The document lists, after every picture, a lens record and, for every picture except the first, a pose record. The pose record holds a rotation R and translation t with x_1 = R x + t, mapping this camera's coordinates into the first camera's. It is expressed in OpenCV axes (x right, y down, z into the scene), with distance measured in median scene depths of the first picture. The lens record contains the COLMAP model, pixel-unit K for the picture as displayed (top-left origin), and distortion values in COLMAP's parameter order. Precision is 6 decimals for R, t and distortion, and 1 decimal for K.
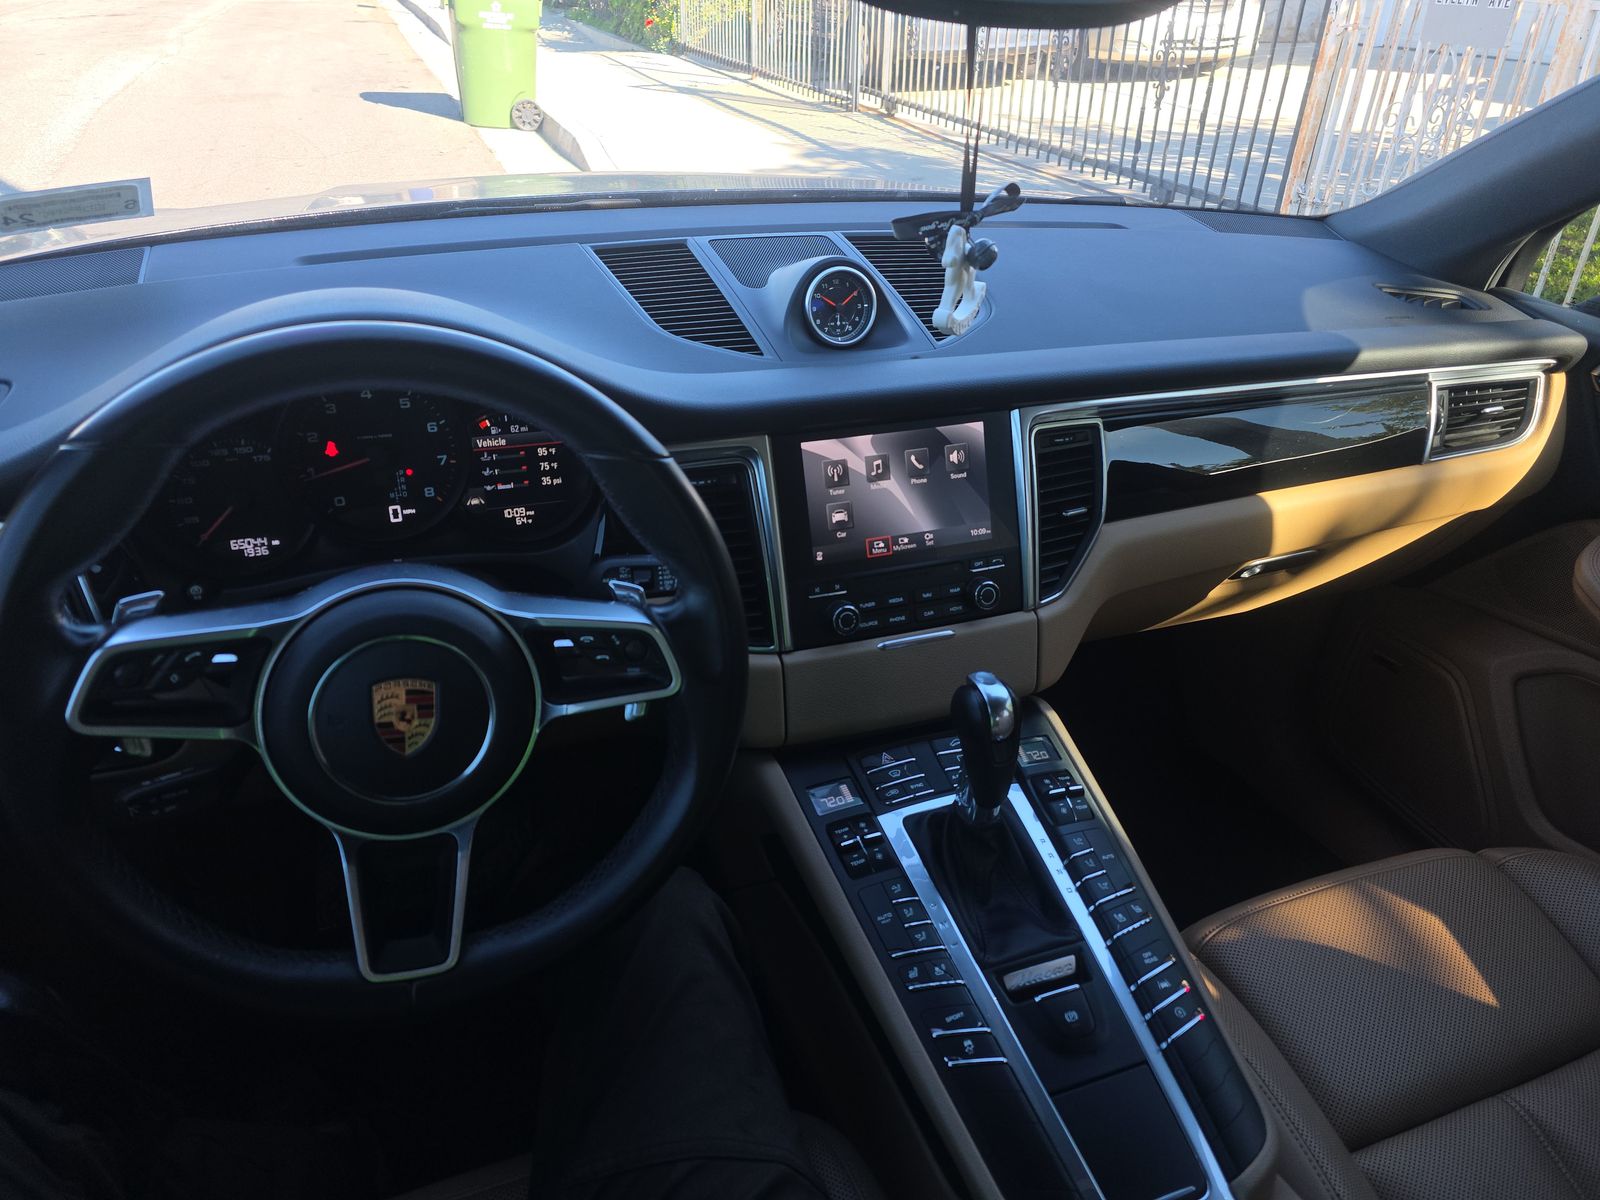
lens RADIAL K [[1053.4, 0, 807.3], [0, 1053.4, 595.1], [0, 0, 1]] dist [0.045985, -0.036202]
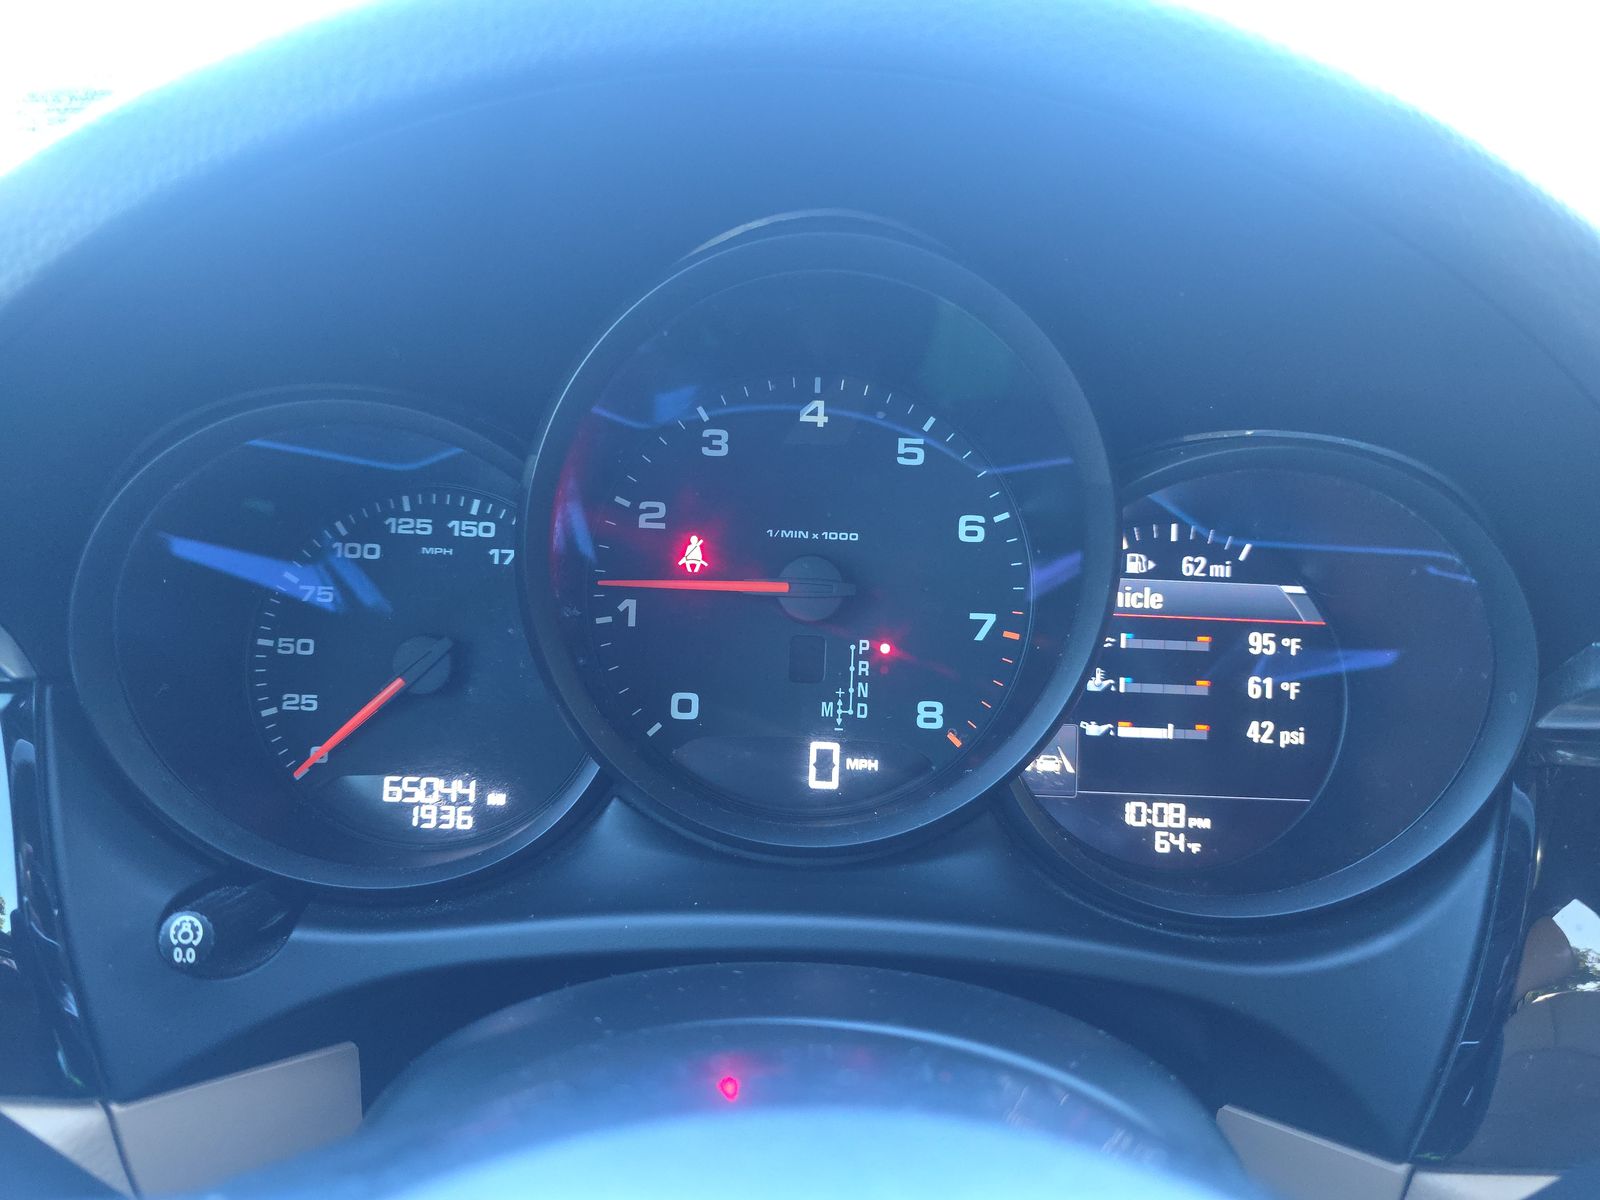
lens RADIAL K [[1053.4, 0, 757.2], [0, 1053.4, 634.0], [0, 0, 1]] dist [0.045985, -0.036202]
pose [[0.937305, 0.088921, -0.336975, -0.294017], [-0.176217, 0.955117, -0.238114, -0.032214], [0.300677, 0.282566, 0.910906, 0.663665]]
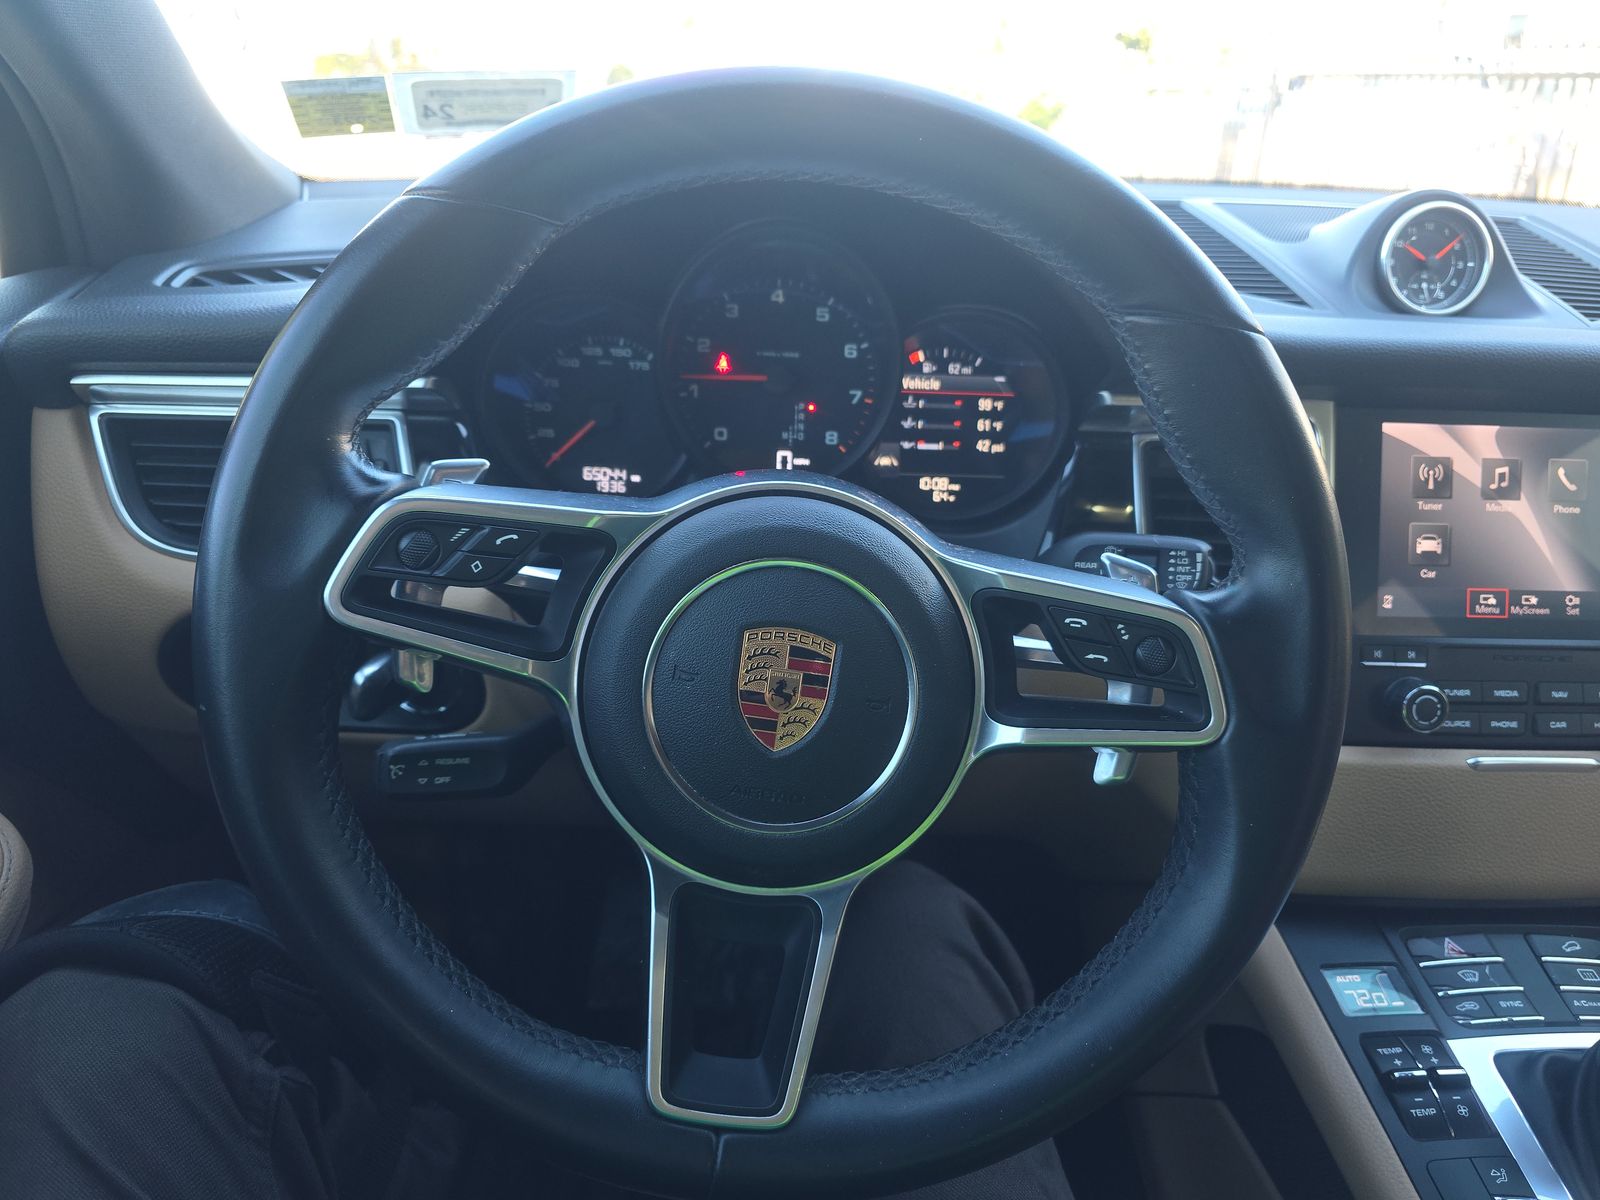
lens RADIAL K [[1053.4, 0, 790.7], [0, 1053.4, 609.2], [0, 0, 1]] dist [0.045985, -0.036202]
pose [[0.946393, 0.127561, -0.296764, -0.147909], [-0.163407, 0.981559, -0.099200, 0.096635], [0.278637, 0.142375, 0.949785, 0.305188]]
